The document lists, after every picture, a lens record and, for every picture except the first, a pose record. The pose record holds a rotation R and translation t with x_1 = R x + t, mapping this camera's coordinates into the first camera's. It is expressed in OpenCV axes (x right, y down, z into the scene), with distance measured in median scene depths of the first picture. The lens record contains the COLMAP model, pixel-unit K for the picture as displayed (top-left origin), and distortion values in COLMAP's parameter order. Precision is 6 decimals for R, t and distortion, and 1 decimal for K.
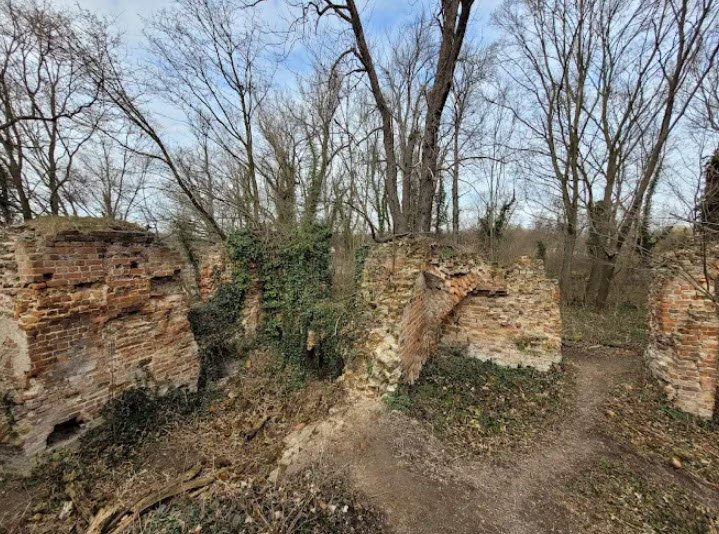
lens RADIAL K [[291.2, 0, 359.7], [0, 291.2, 266.7], [0, 0, 1]] dist [-0.002136, -0.000295]
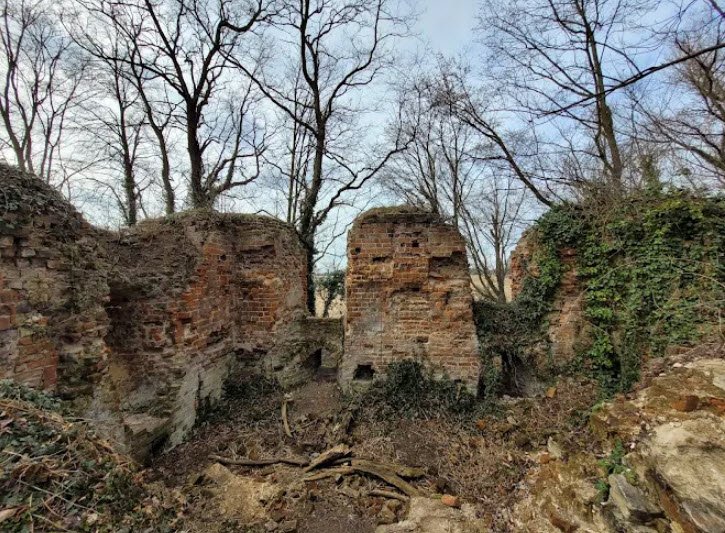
lens RADIAL K [[284.1, 0, 362.2], [0, 284.1, 267.2], [0, 0, 1]] dist [-0.001266, 0.000012]
pose [[0.346054, -0.006005, -0.938195, 0.133695], [-0.062375, 0.997620, -0.029393, 0.117428], [0.936139, 0.068692, 0.344856, 0.445101]]
